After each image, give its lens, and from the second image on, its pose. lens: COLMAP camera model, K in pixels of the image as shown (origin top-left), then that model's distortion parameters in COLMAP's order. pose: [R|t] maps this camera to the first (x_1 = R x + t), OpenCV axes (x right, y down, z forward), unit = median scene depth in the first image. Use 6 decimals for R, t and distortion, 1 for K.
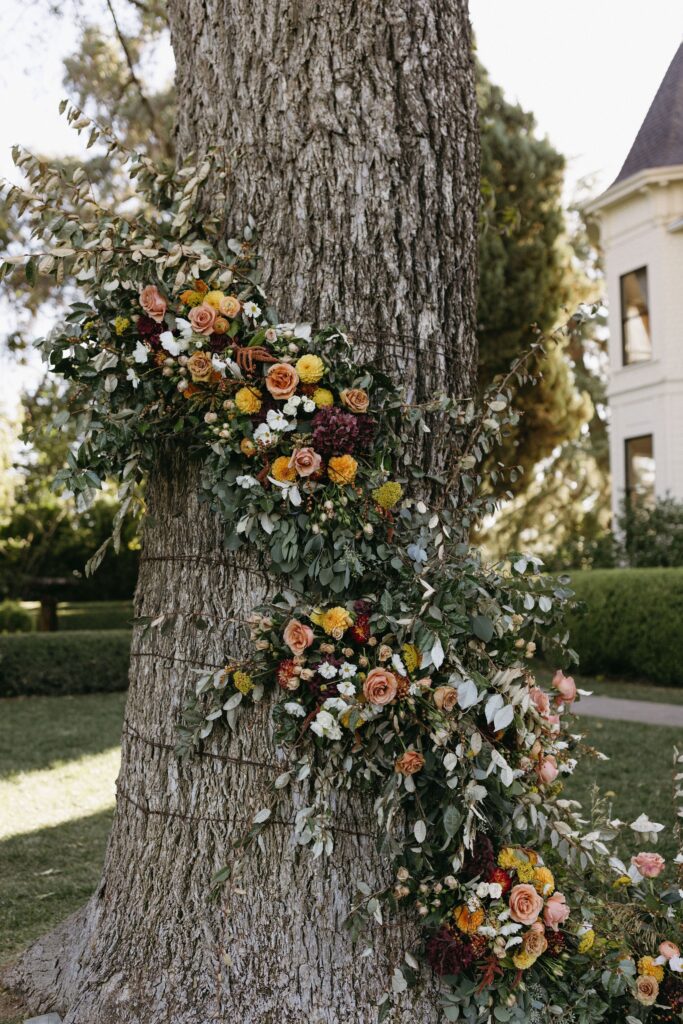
lens RADIAL K [[903.9, 0, 333.0], [0, 903.9, 532.8], [0, 0, 1]] dist [0.002514, 0.002599]
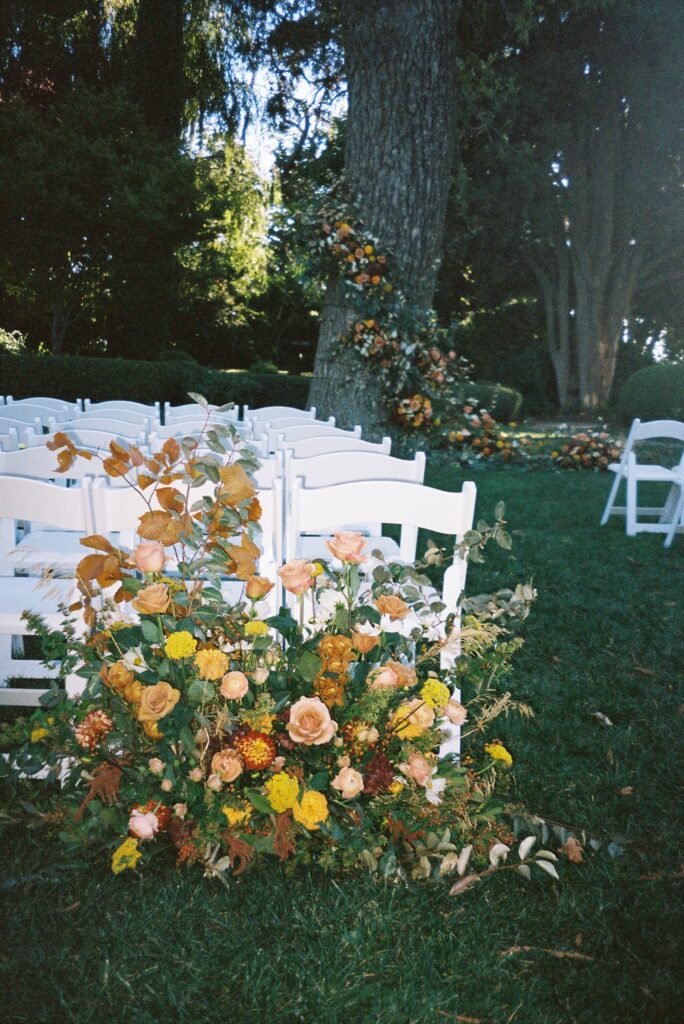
lens RADIAL K [[977.3, 0, 340.7], [0, 977.3, 510.6], [0, 0, 1]] dist [-0.036608, 0.000000]
pose [[0.962113, 0.105319, -0.251488, 0.809580], [-0.054330, 0.977940, 0.201697, 0.041820], [0.267183, -0.180392, 0.946611, -2.422609]]
